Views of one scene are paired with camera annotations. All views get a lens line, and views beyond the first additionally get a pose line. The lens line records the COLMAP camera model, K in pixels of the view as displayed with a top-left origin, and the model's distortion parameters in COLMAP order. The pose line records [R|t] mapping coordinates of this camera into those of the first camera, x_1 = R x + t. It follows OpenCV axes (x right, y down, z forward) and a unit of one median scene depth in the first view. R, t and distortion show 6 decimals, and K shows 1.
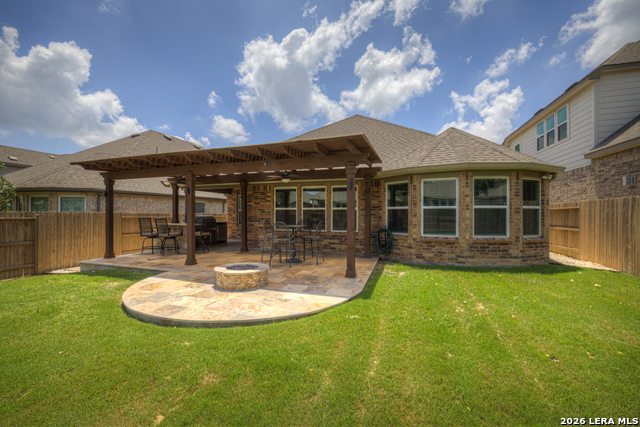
lens RADIAL K [[277.3, 0, 320.0], [0, 277.3, 213.5], [0, 0, 1]] dist [-0.017825, 0.000820]
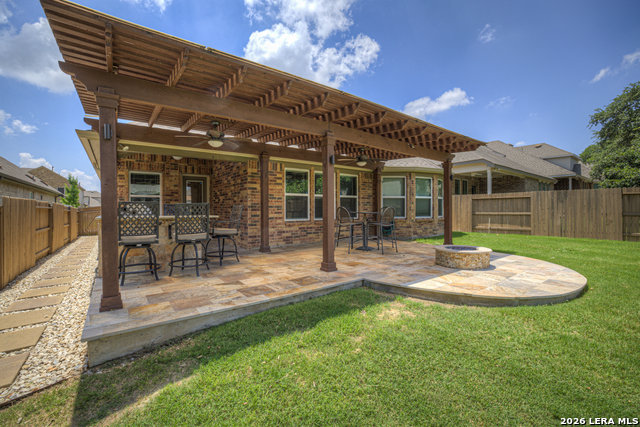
lens RADIAL K [[273.5, 0, 322.3], [0, 273.5, 213.3], [0, 0, 1]] dist [0.001188, 0.000079]
pose [[0.564576, -0.017526, 0.825195, -0.854110], [0.005484, 0.999832, 0.017483, 0.027620], [-0.825363, -0.005345, 0.564577, 0.521536]]
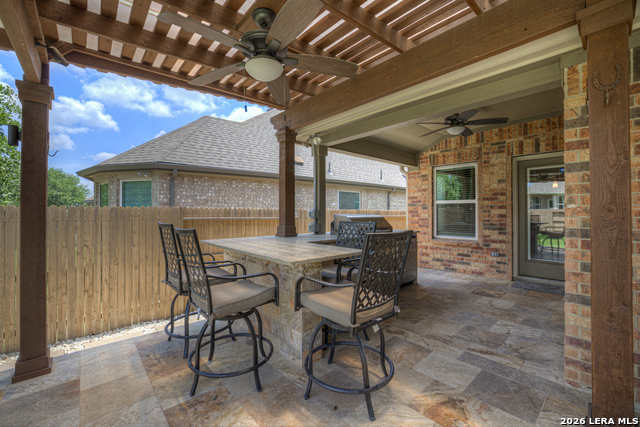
lens RADIAL K [[277.3, 0, 320.0], [0, 277.3, 213.5], [0, 0, 1]] dist [-0.017825, 0.000820]
pose [[0.861767, 0.001922, -0.507301, -0.366941], [0.001687, 0.999976, 0.006654, 0.003039], [0.507302, -0.006590, 0.861743, 0.853821]]
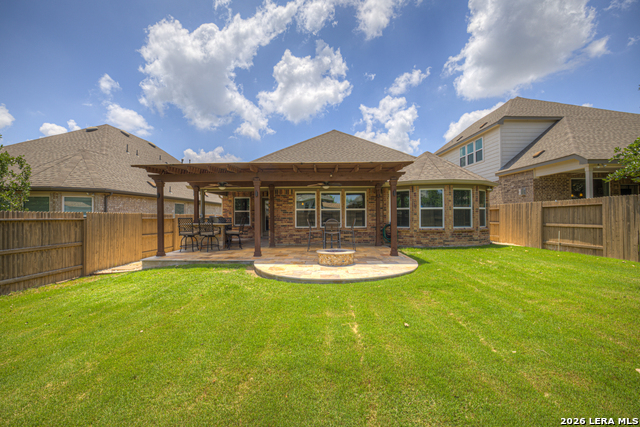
lens RADIAL K [[277.3, 0, 320.0], [0, 277.3, 213.5], [0, 0, 1]] dist [-0.017825, 0.000820]
pose [[0.955957, -0.004712, 0.293469, -0.465458], [0.007240, 0.999945, -0.007528, 0.009948], [-0.293418, 0.009321, 0.955939, -0.187948]]
